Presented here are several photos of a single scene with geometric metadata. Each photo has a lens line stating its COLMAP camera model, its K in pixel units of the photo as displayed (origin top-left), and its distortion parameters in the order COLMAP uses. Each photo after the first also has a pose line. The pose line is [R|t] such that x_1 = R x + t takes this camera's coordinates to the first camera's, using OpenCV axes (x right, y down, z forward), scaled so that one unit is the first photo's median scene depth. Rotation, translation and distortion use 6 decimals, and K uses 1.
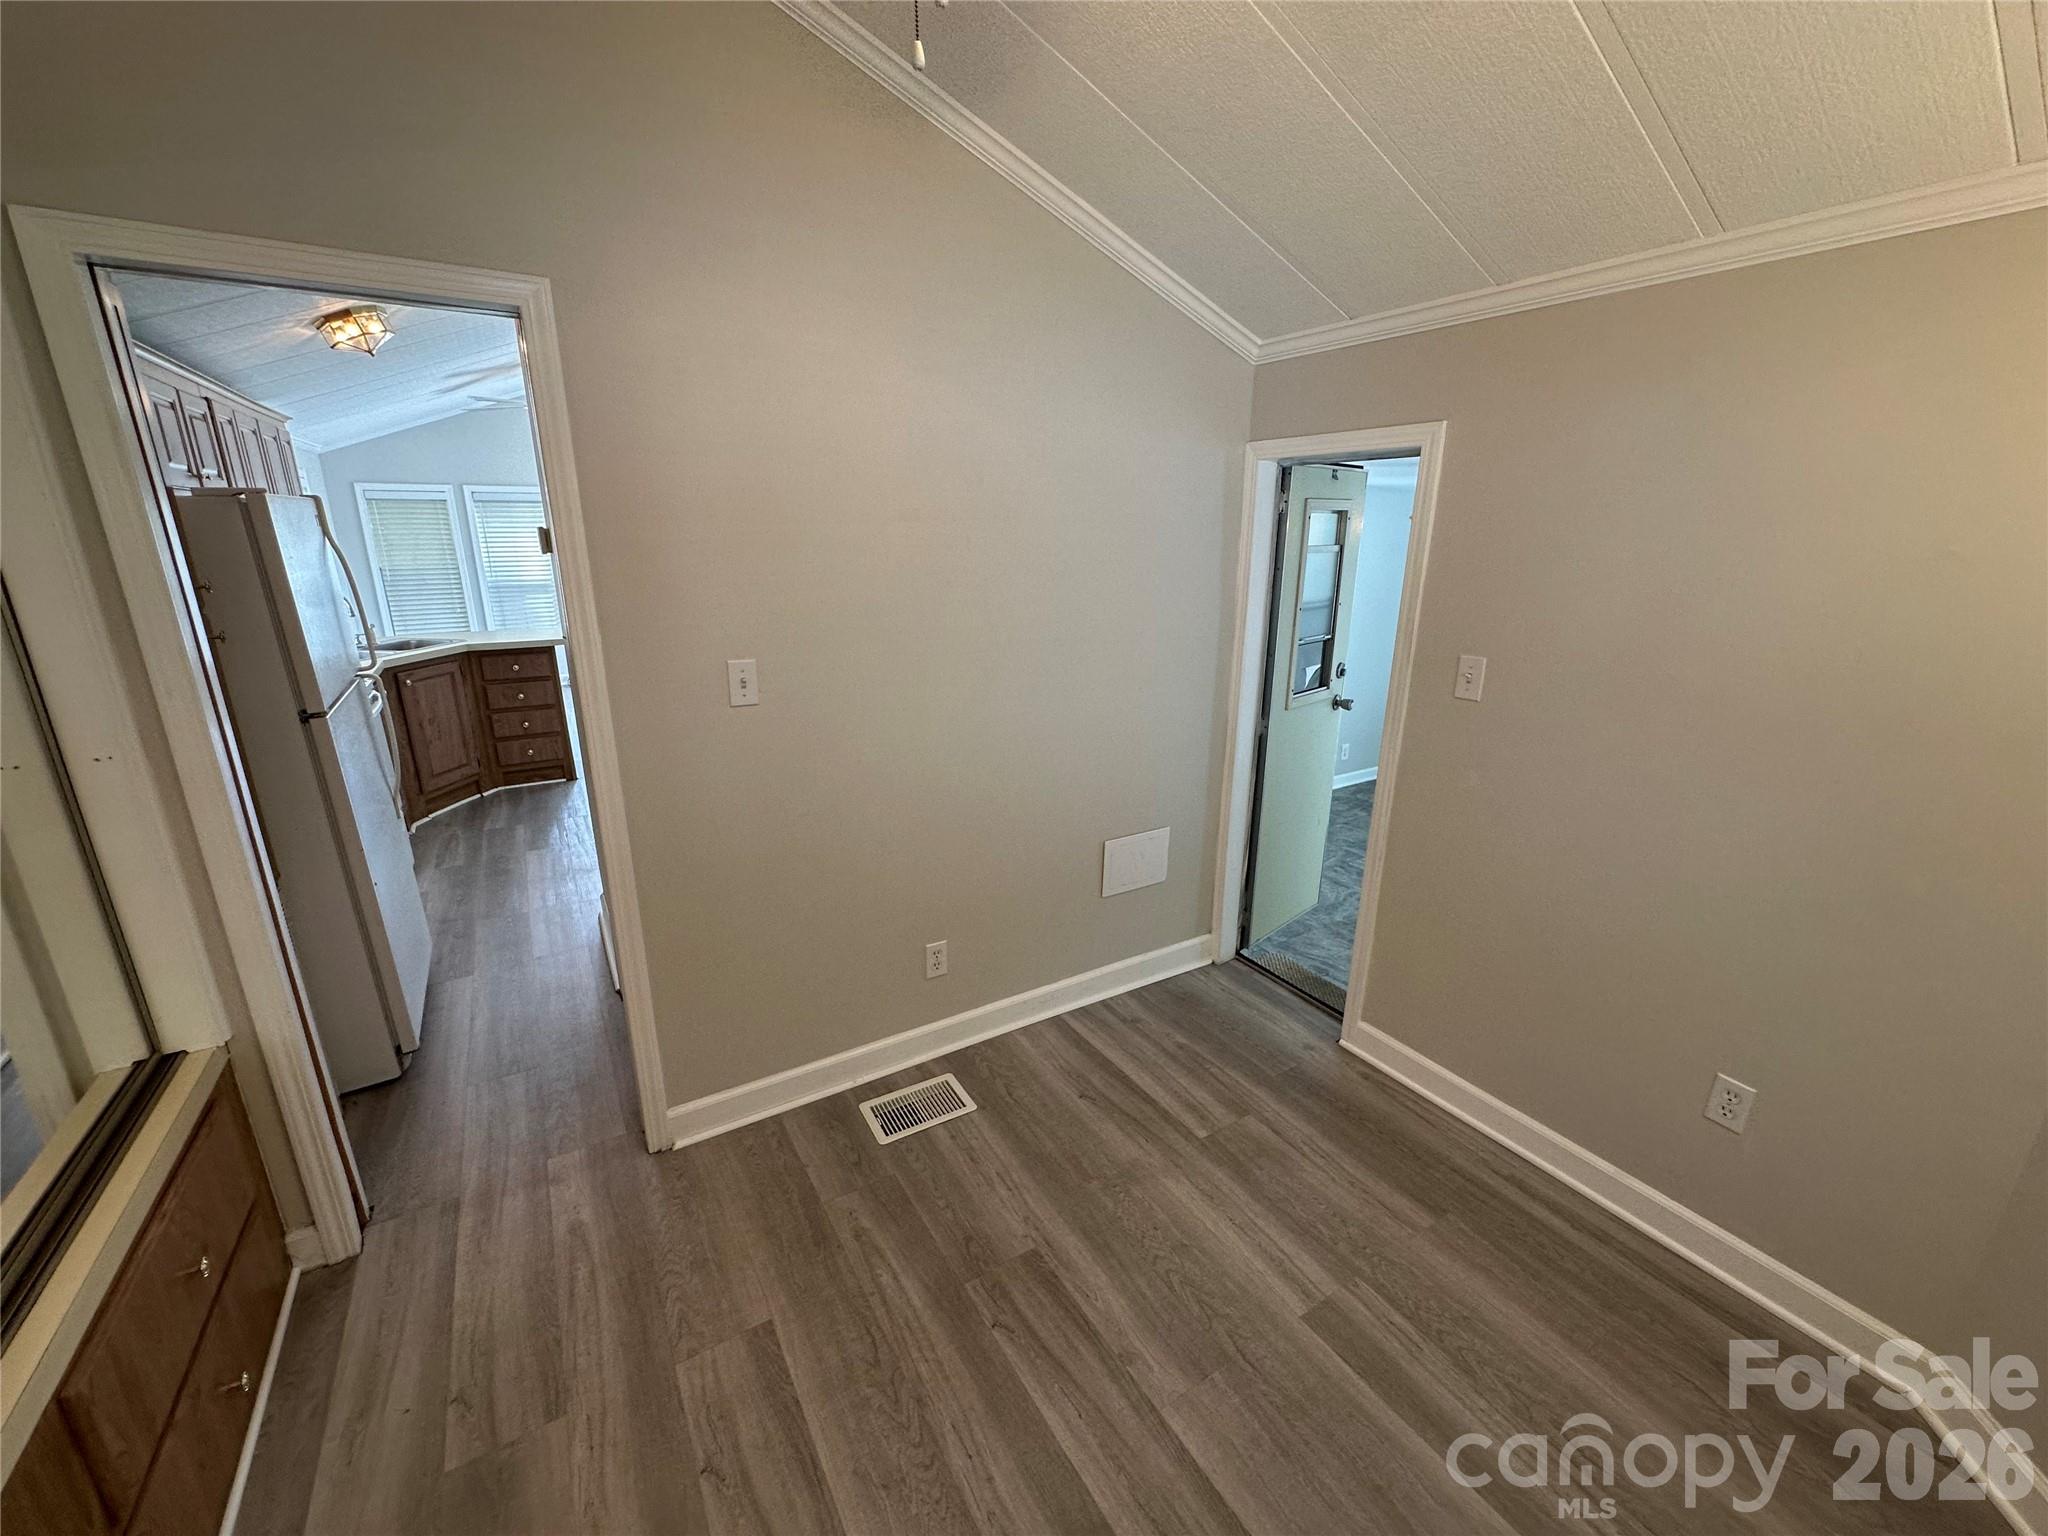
lens RADIAL K [[824.3, 0, 1031.4], [0, 824.3, 767.6], [0, 0, 1]] dist [-0.004466, 0.000979]
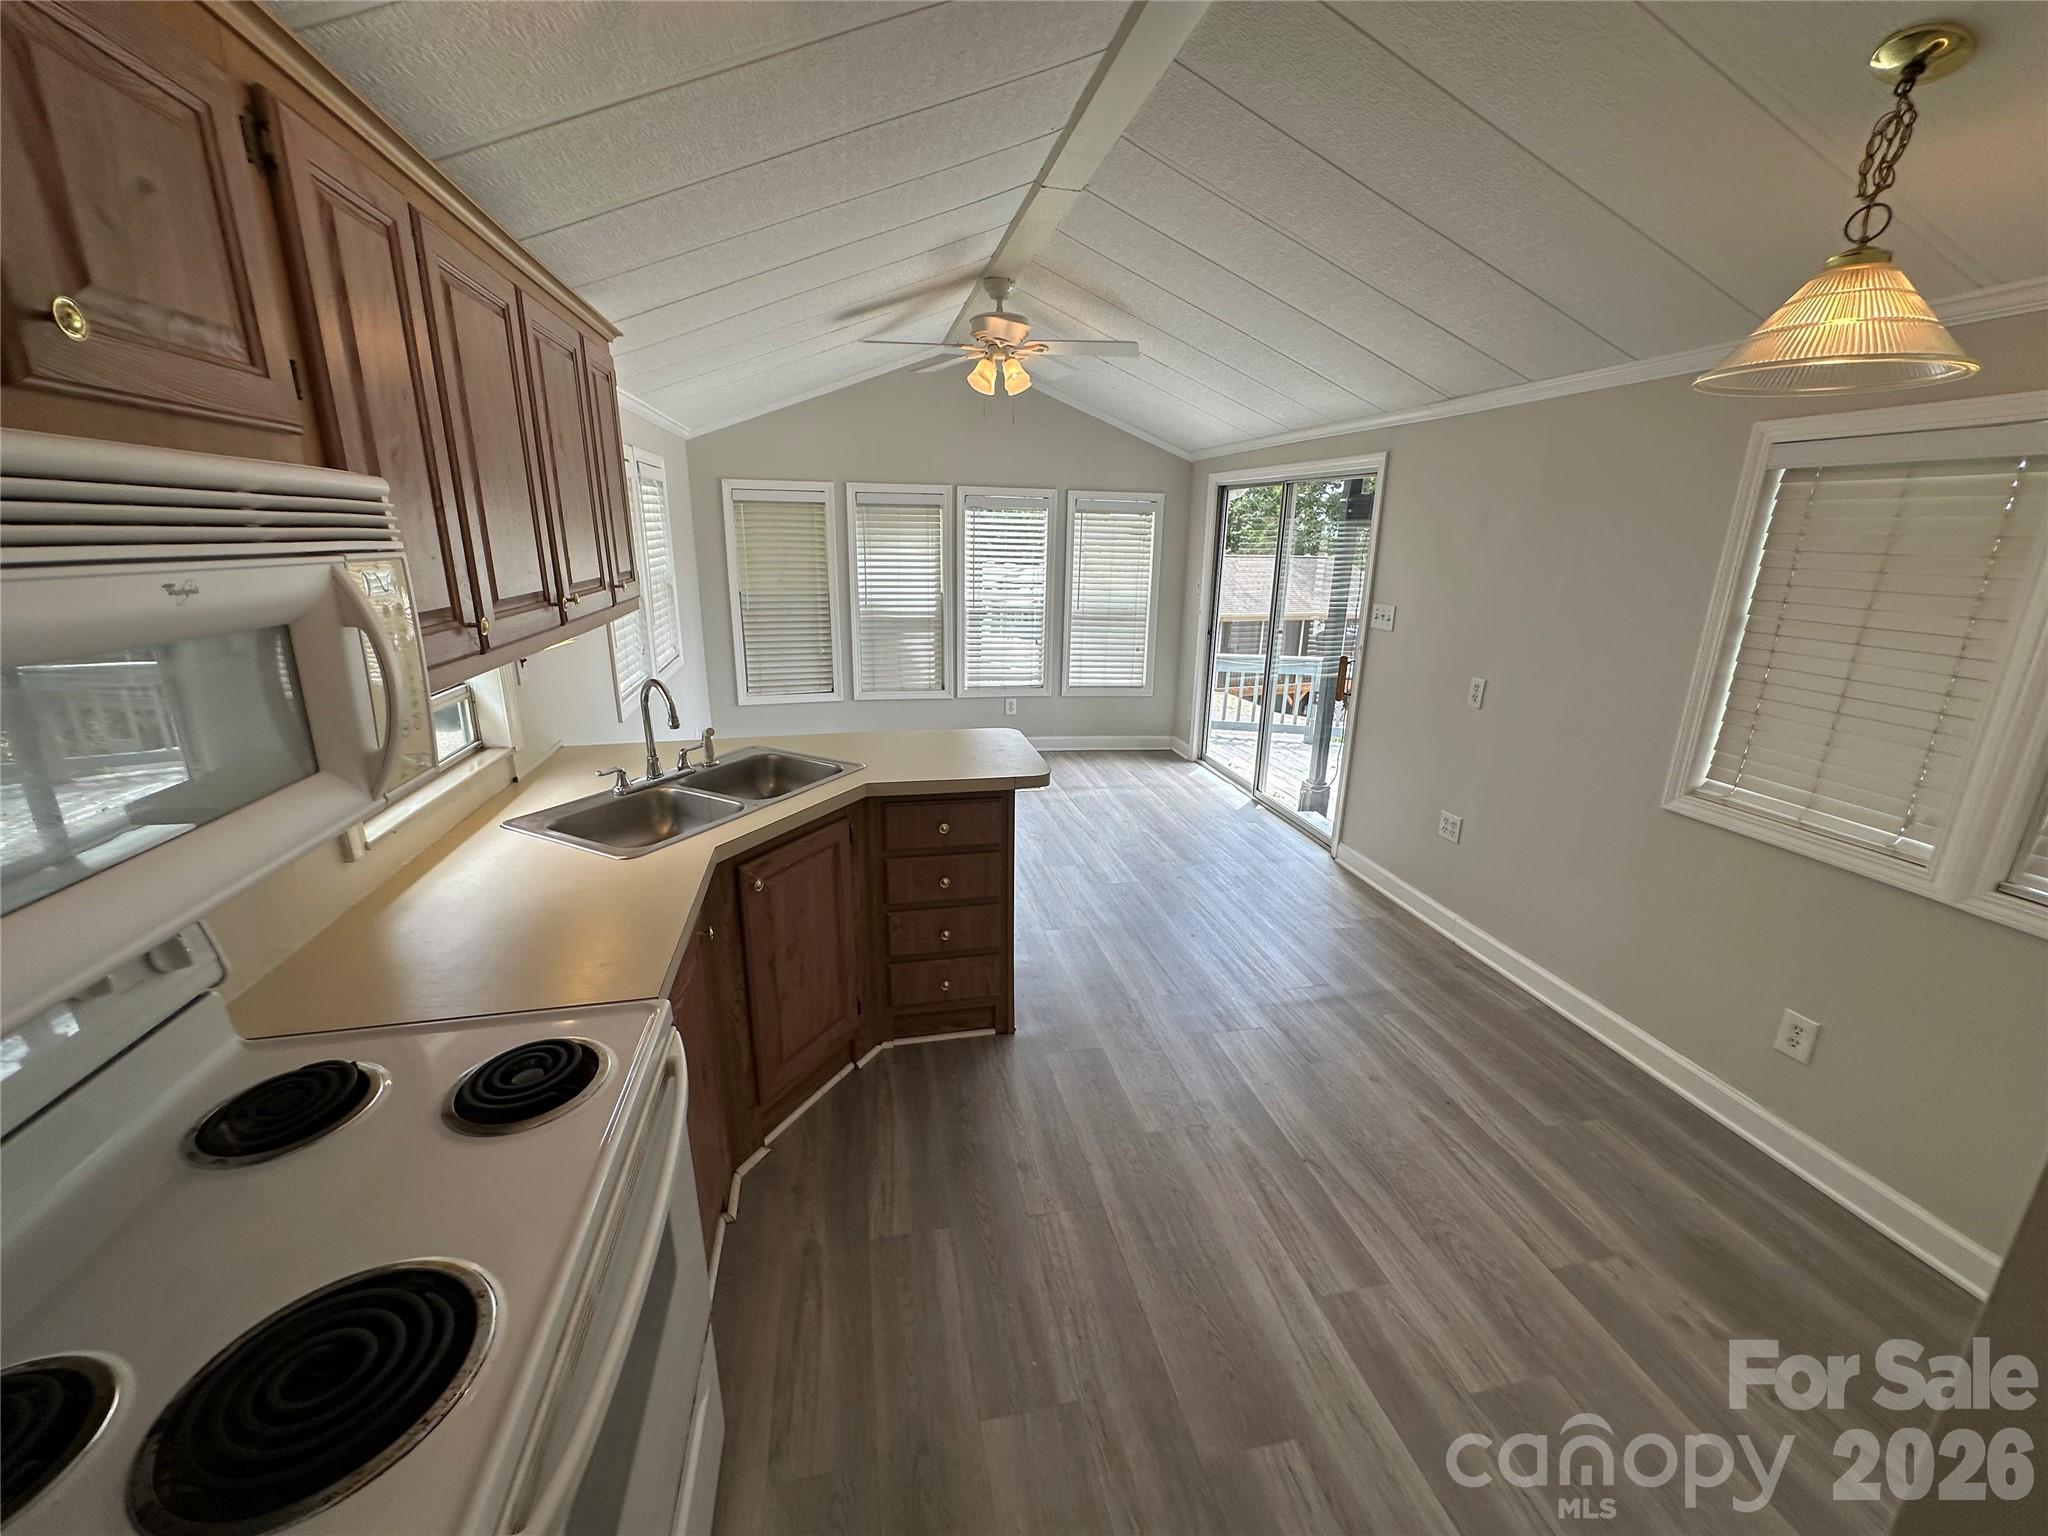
lens RADIAL K [[824.3, 0, 1029.4], [0, 824.3, 764.0], [0, 0, 1]] dist [-0.004466, 0.000979]
pose [[0.945560, 0.098789, -0.310091, -0.792740], [-0.104831, 0.994486, -0.002837, -0.303207], [0.308101, 0.035190, 0.950703, 1.005400]]
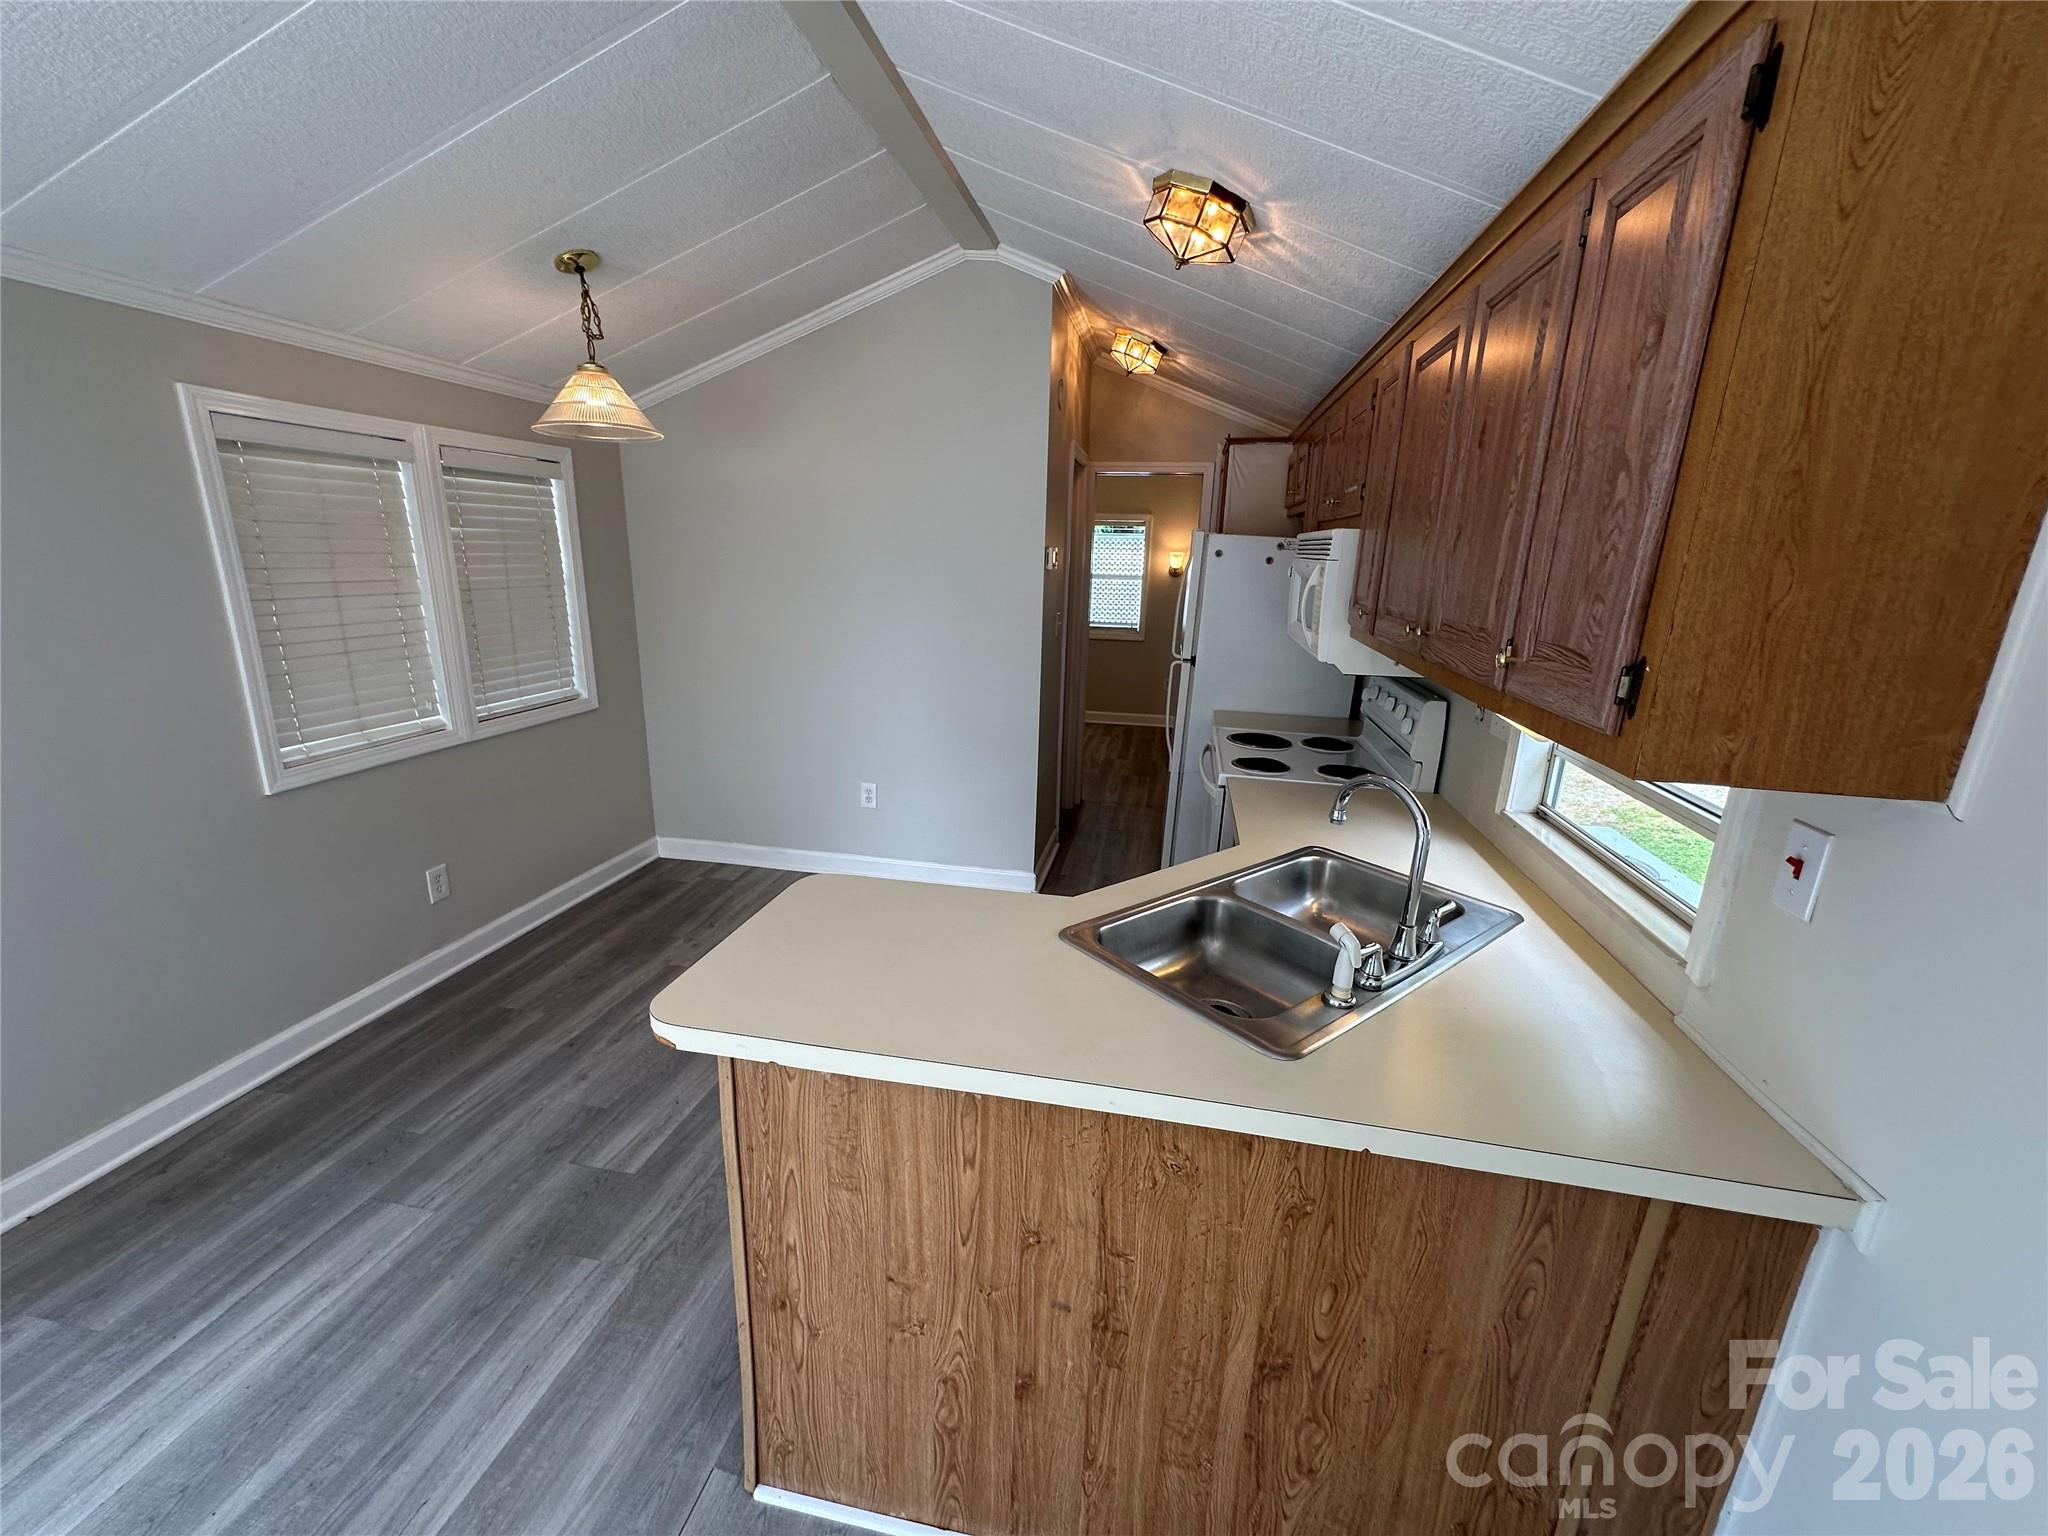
lens RADIAL K [[824.3, 0, 1021.3], [0, 824.3, 767.2], [0, 0, 1]] dist [-0.004466, 0.000979]
pose [[-0.738357, -0.199361, 0.644270, -1.572500], [0.161363, 0.875338, 0.455790, -0.637254], [-0.654821, 0.440497, -0.614143, 2.142344]]
